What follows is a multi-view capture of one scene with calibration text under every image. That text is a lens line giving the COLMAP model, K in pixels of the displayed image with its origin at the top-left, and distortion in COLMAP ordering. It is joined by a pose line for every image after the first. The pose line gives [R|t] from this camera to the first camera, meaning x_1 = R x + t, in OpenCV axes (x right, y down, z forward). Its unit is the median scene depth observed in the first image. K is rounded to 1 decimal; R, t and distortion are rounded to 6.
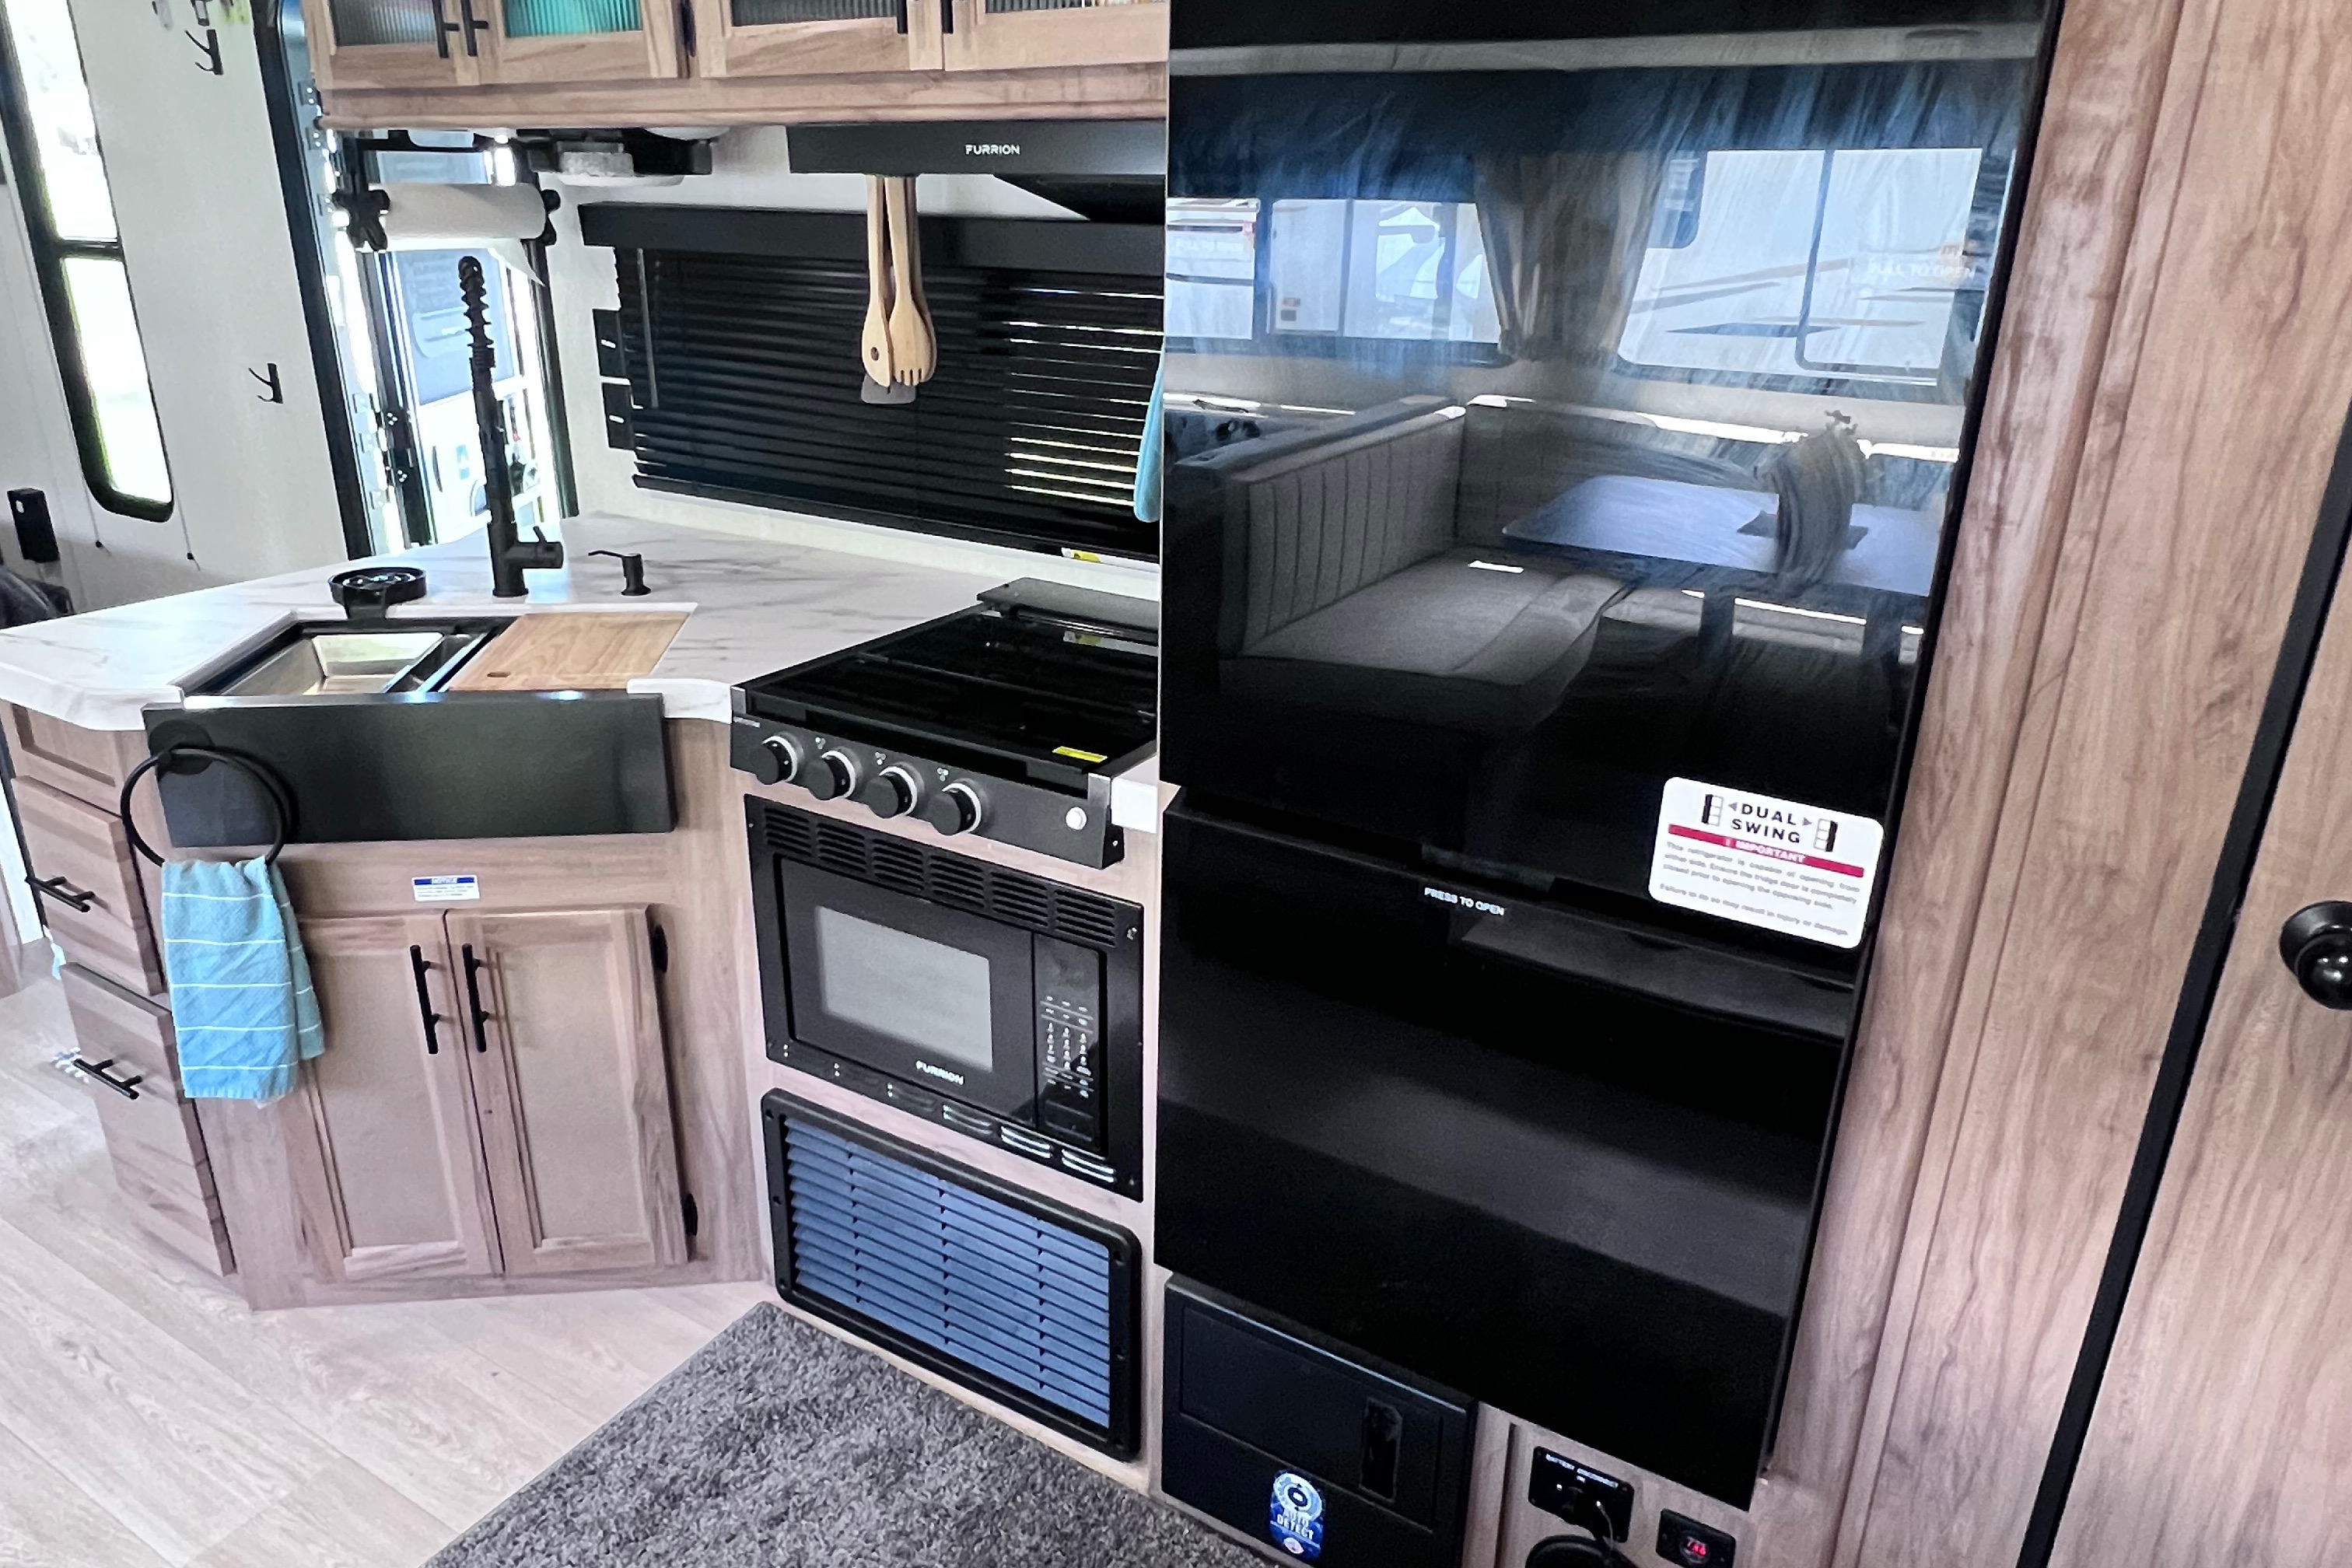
lens RADIAL K [[1547.3, 0, 1172.4], [0, 1547.3, 766.3], [0, 0, 1]] dist [-0.002967, 0.001559]
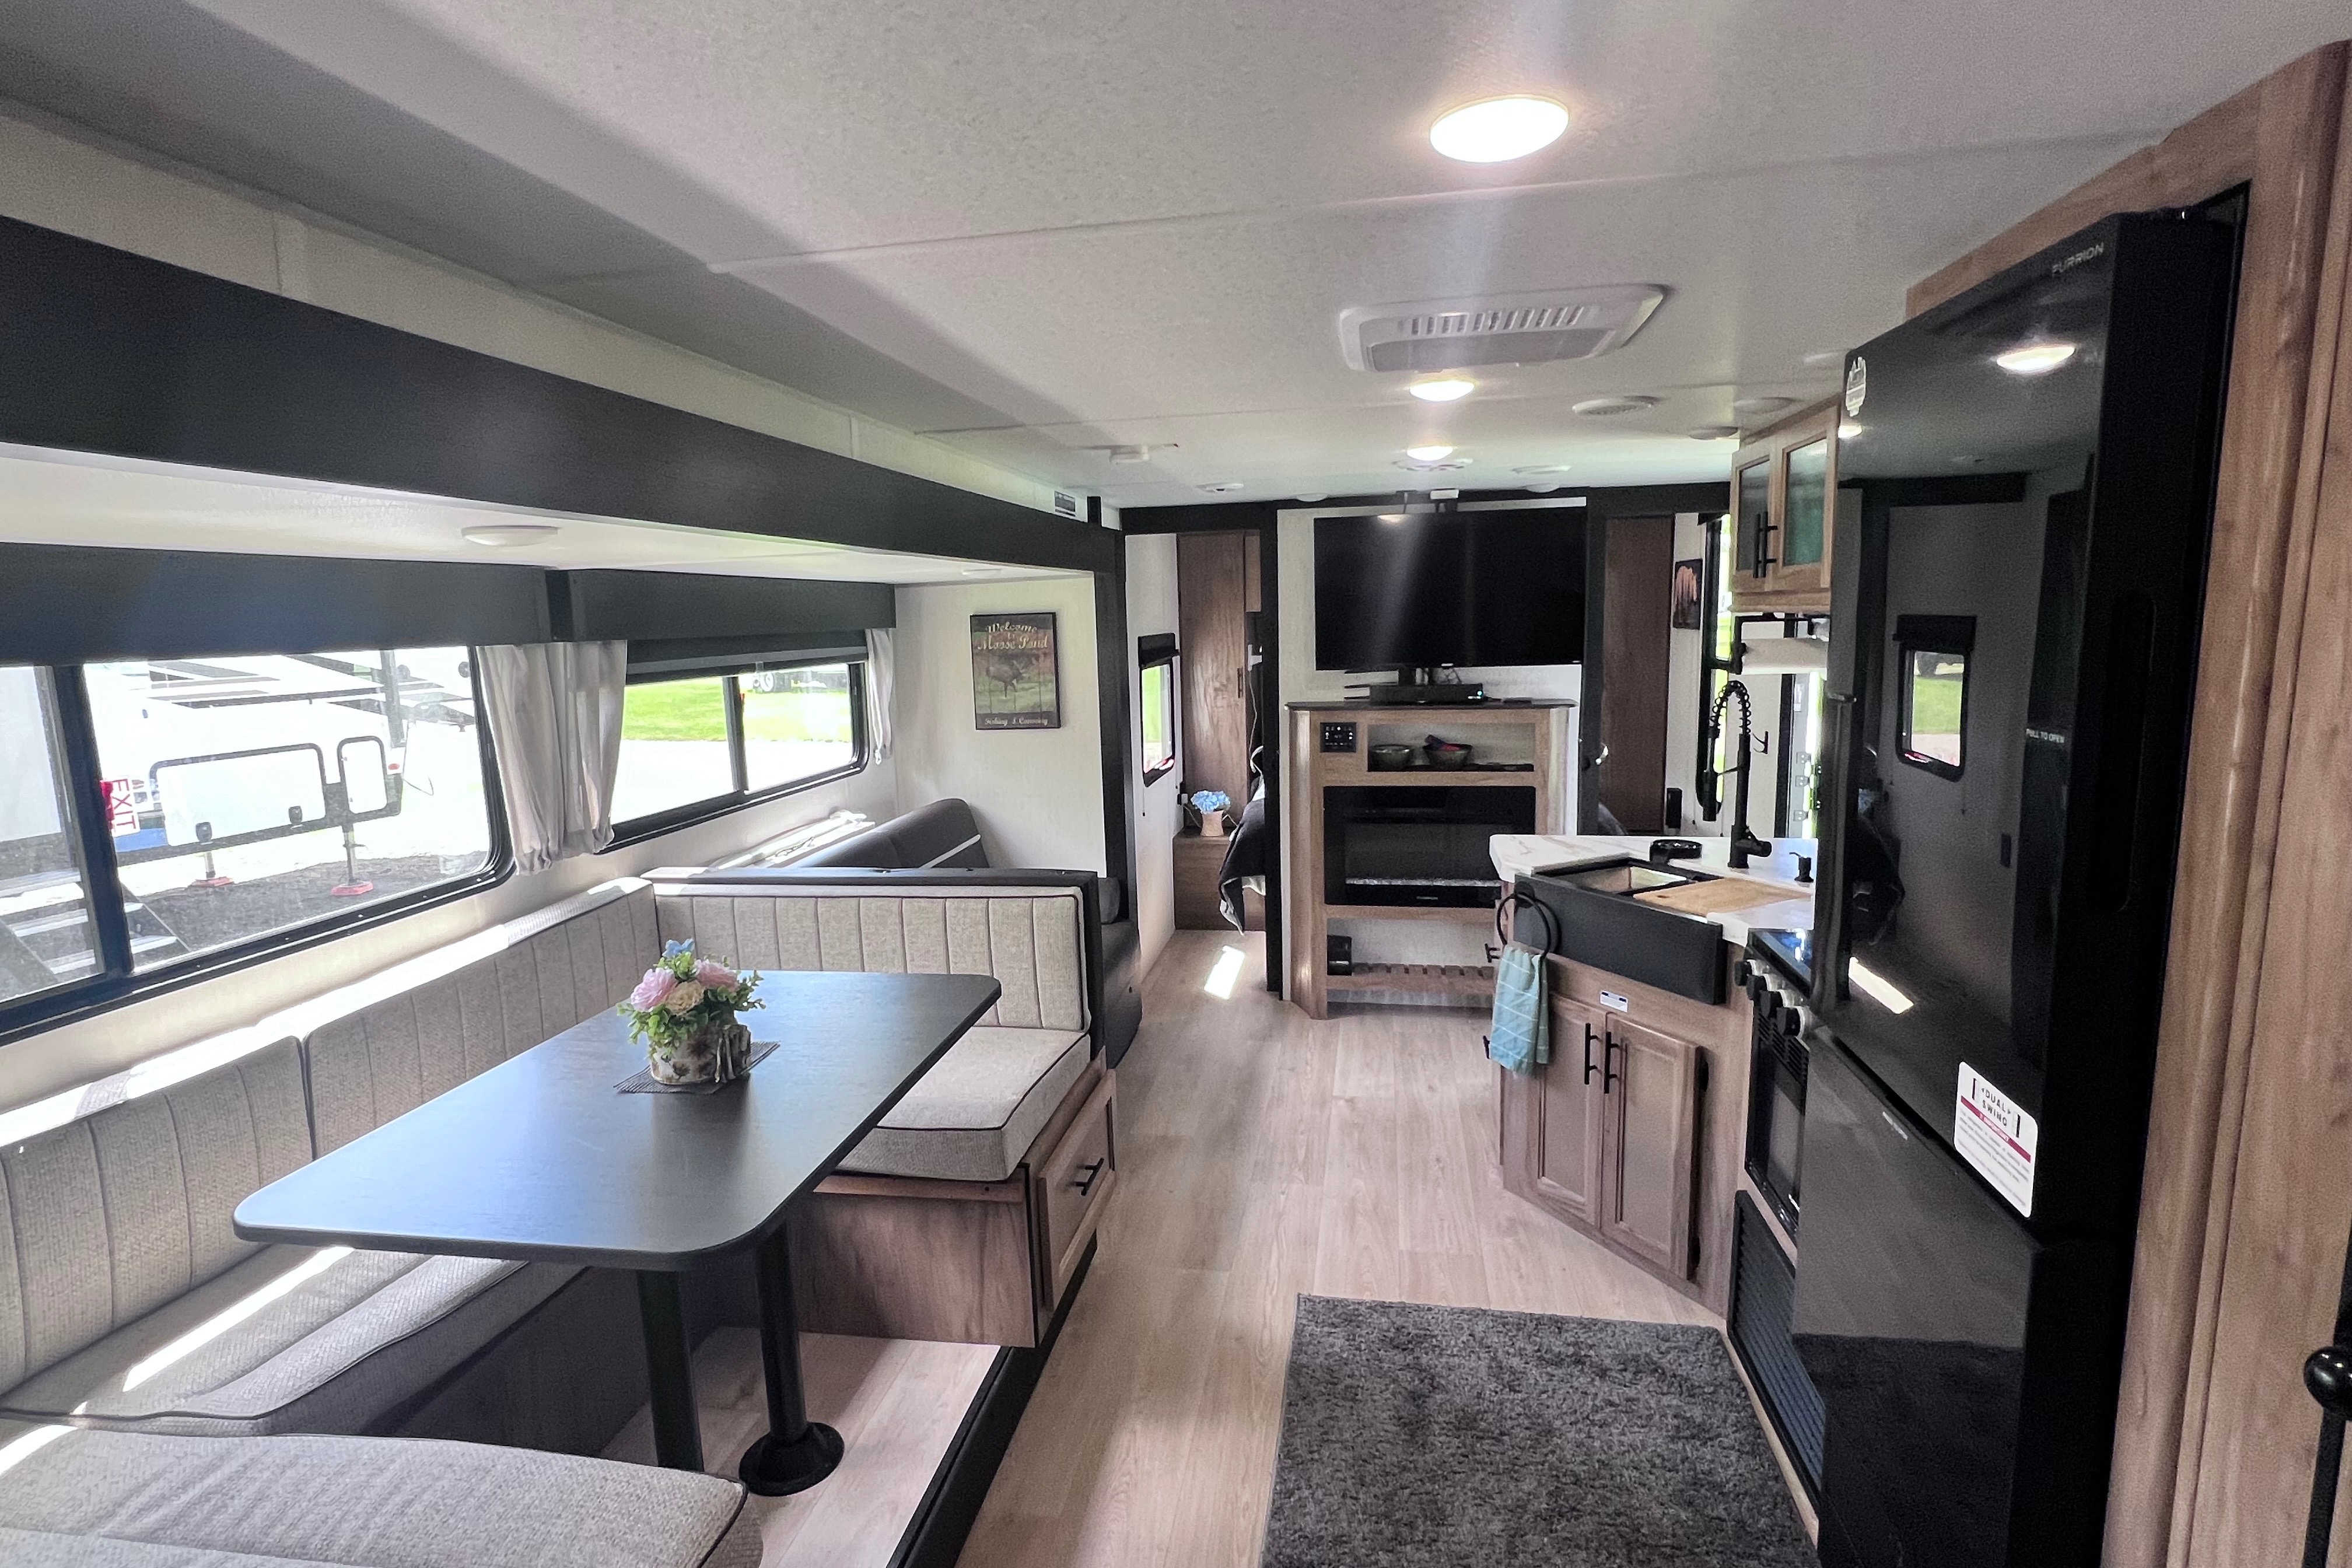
lens RADIAL K [[1155.5, 0, 1179.9], [0, 1155.5, 791.0], [0, 0, 1]] dist [0.000233, -0.000287]
pose [[0.368824, 0.119415, -0.921797, 0.601604], [-0.301325, 0.953517, 0.002959, -0.009632], [0.879302, 0.276669, 0.387662, -0.078452]]
